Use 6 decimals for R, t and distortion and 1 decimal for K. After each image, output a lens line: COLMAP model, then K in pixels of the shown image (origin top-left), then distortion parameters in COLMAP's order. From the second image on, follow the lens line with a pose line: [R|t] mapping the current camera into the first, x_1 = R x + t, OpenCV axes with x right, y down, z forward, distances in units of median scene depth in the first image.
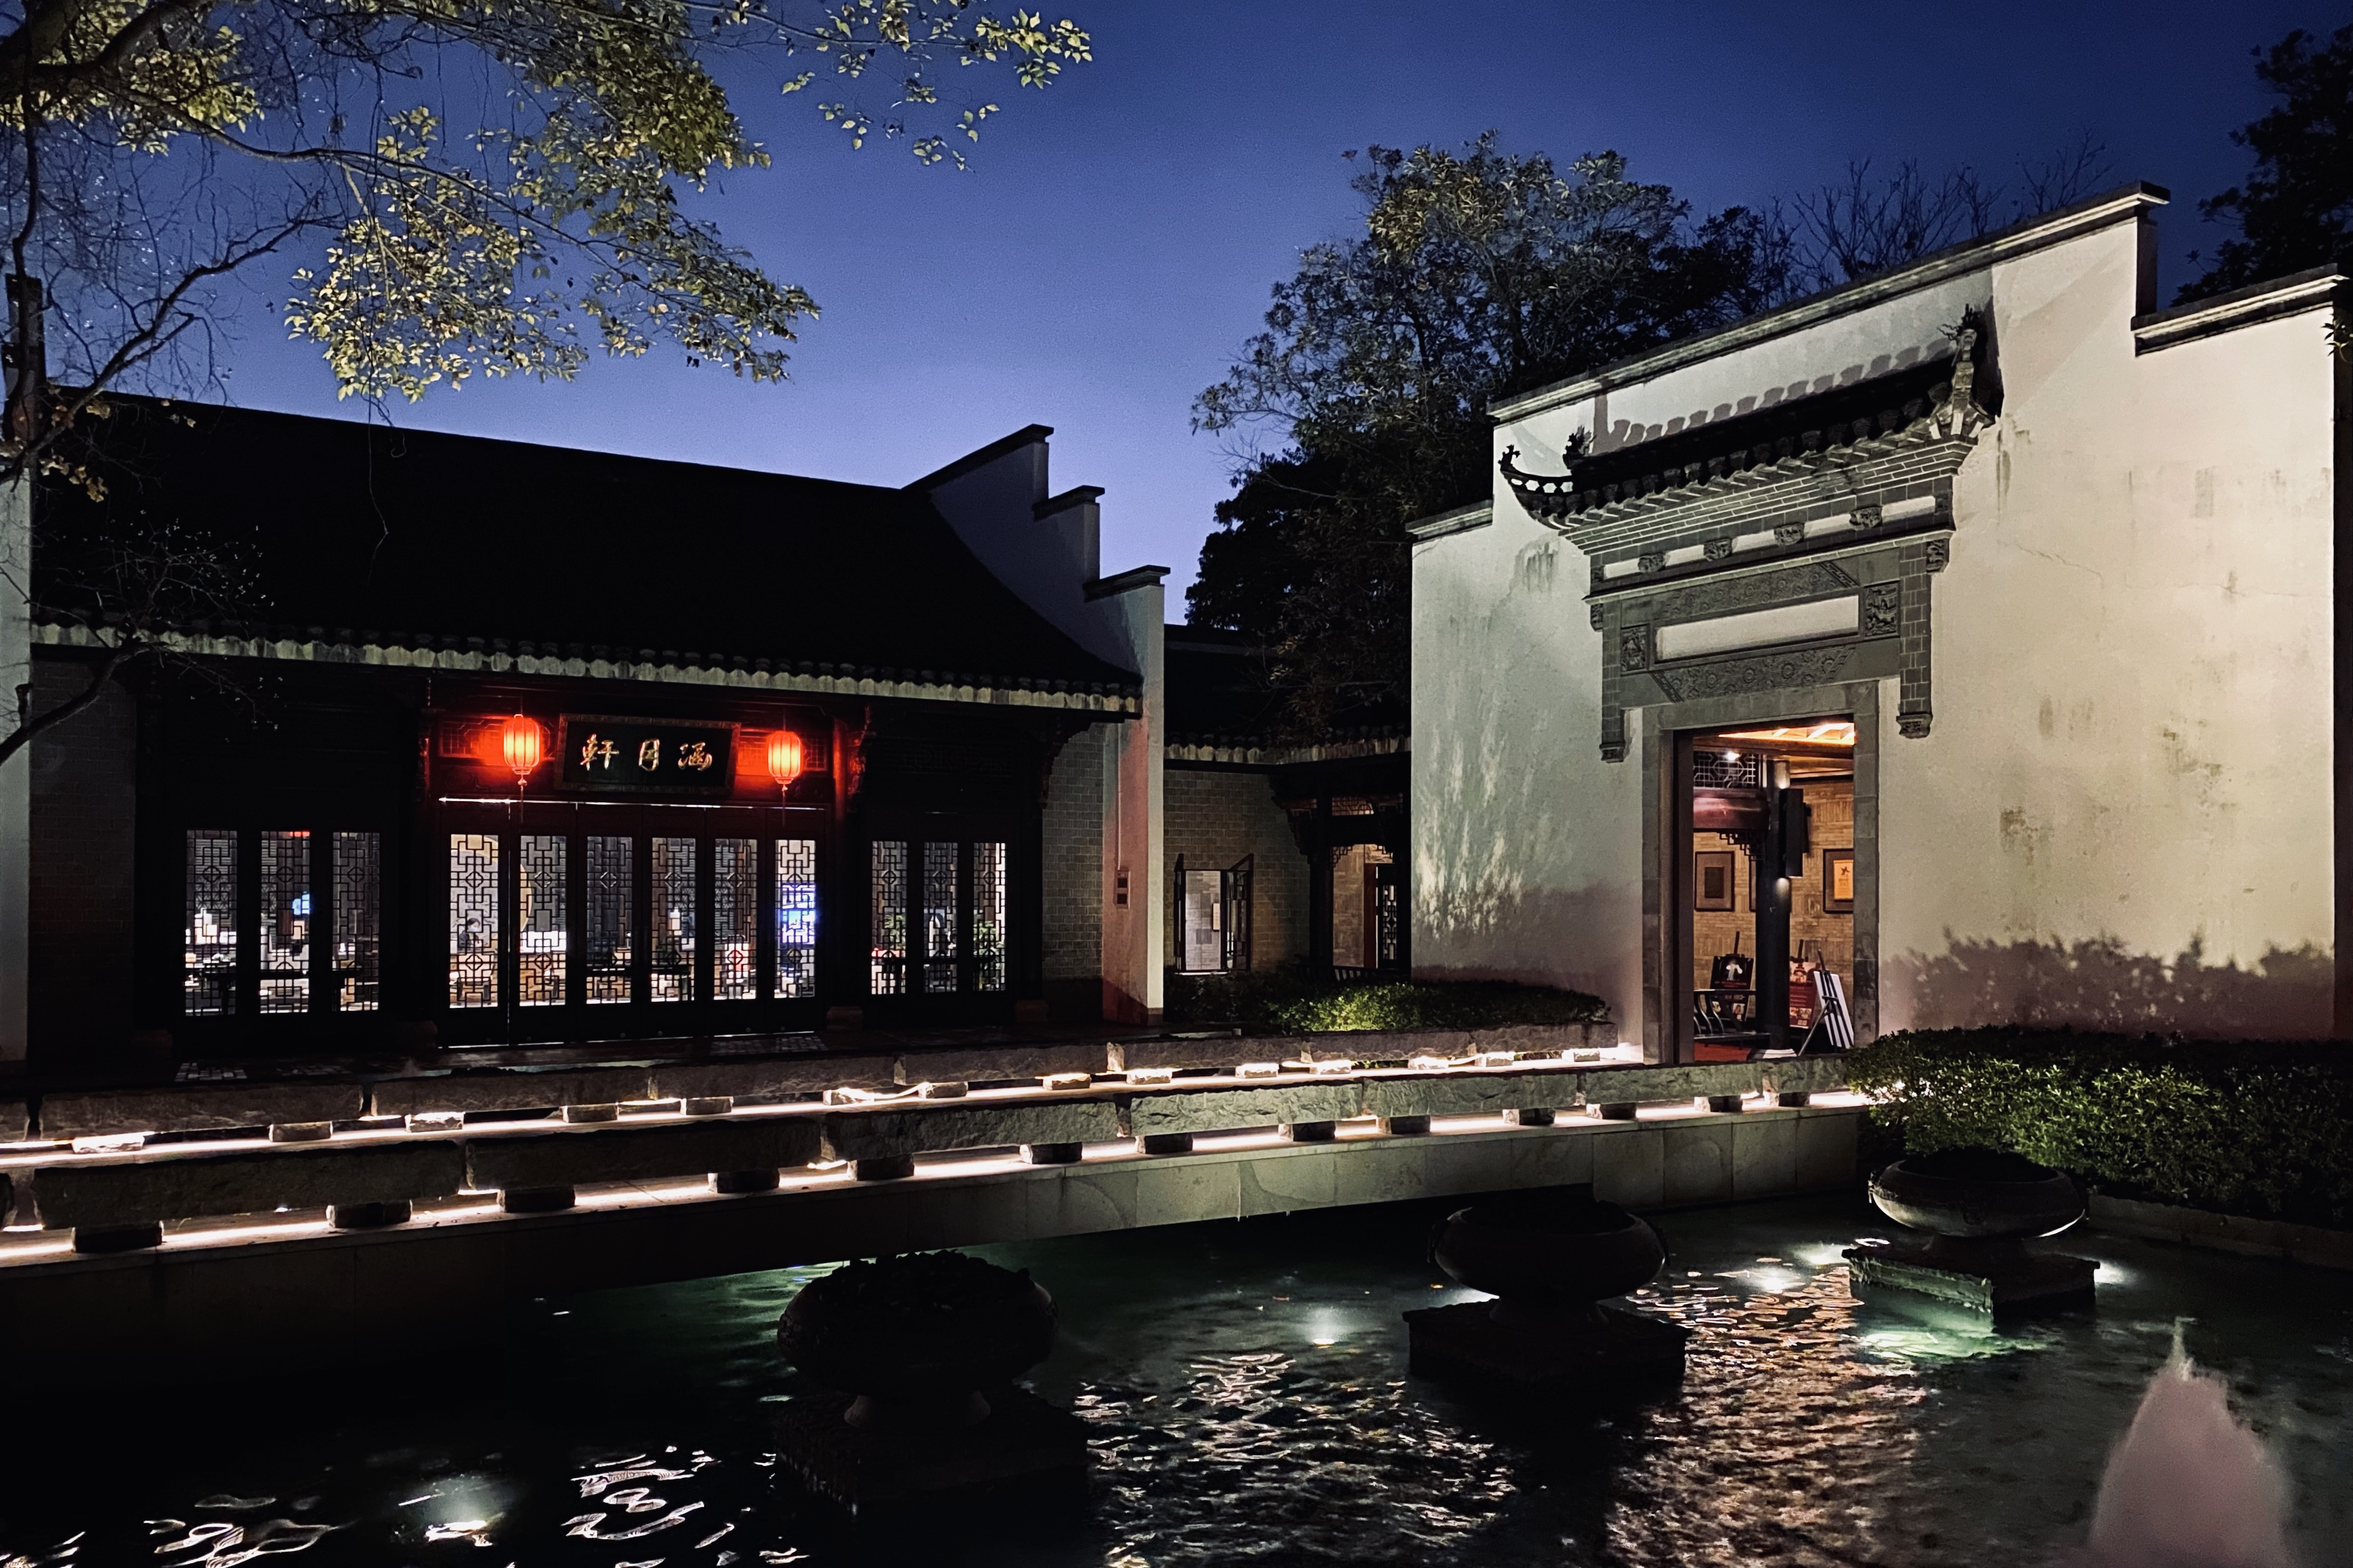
lens RADIAL K [[1753.7, 0, 1176.6], [0, 1753.7, 787.5], [0, 0, 1]] dist [0.006192, 0.002708]
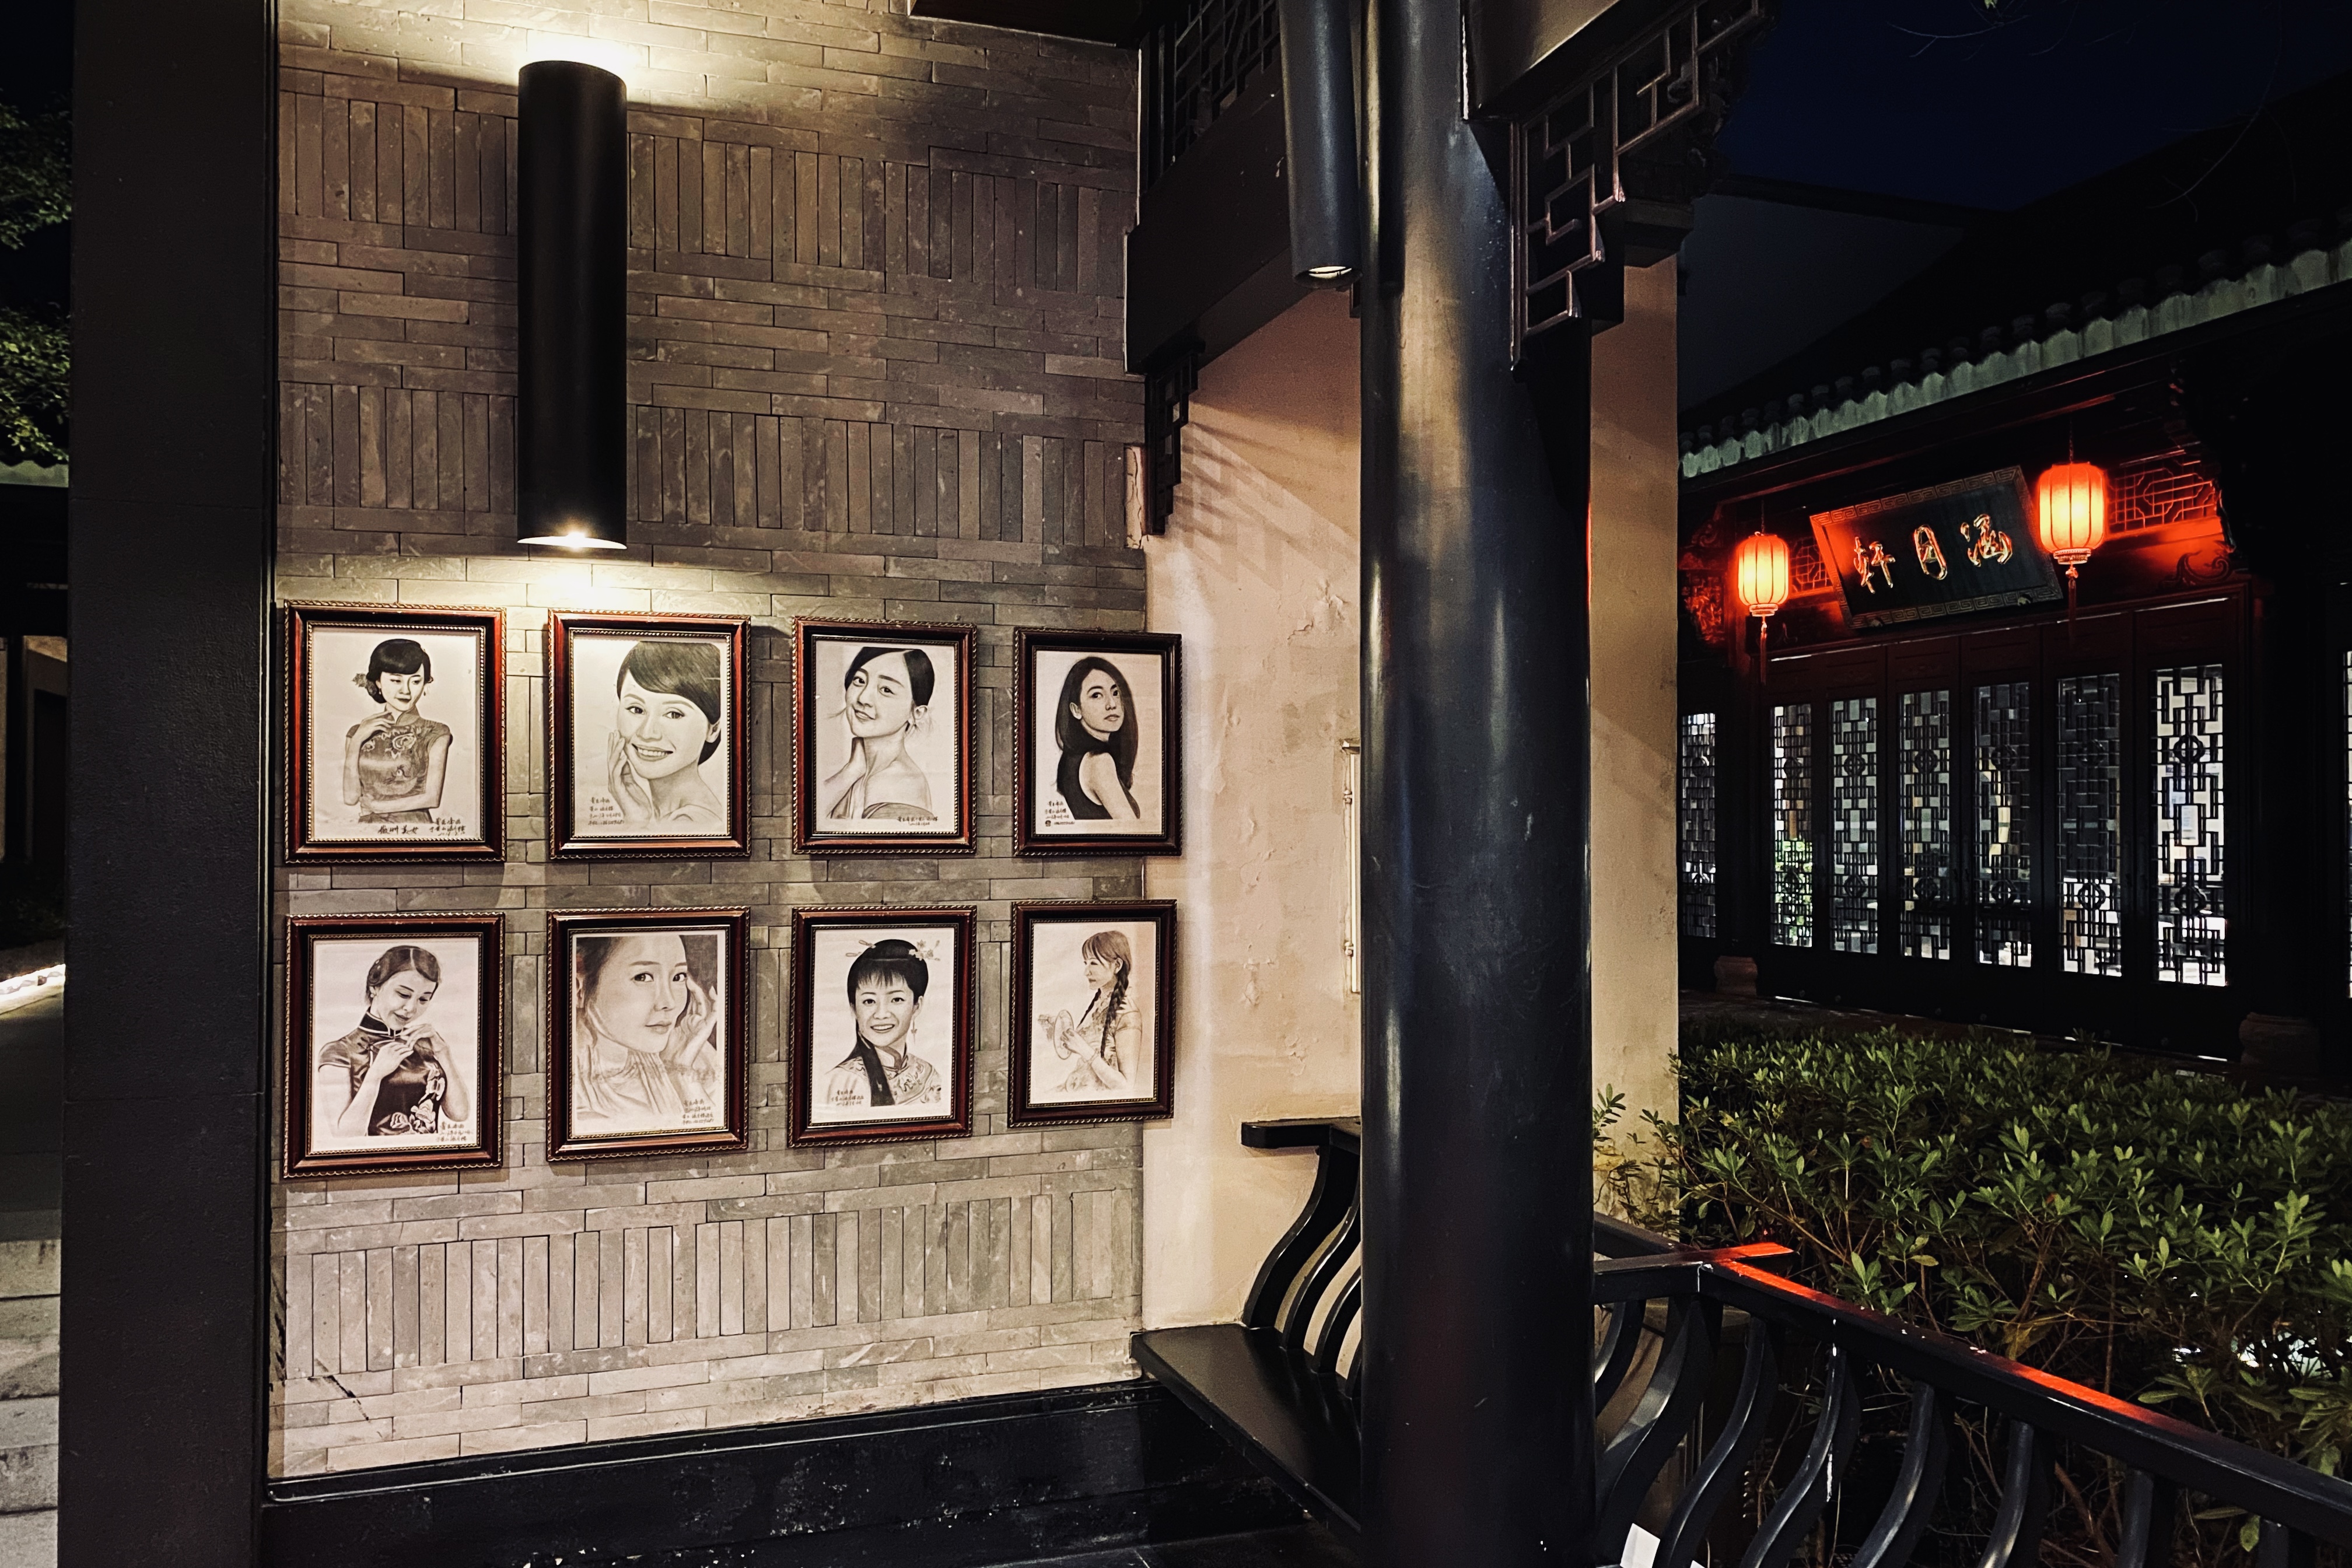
lens RADIAL K [[1753.2, 0, 1174.9], [0, 1753.2, 794.3], [0, 0, 1]] dist [0.006192, 0.002708]
pose [[-0.208262, -0.016791, -0.977929, 0.344633], [0.049362, 0.998398, -0.027655, 0.068214], [0.976827, -0.054032, -0.207099, 0.861543]]
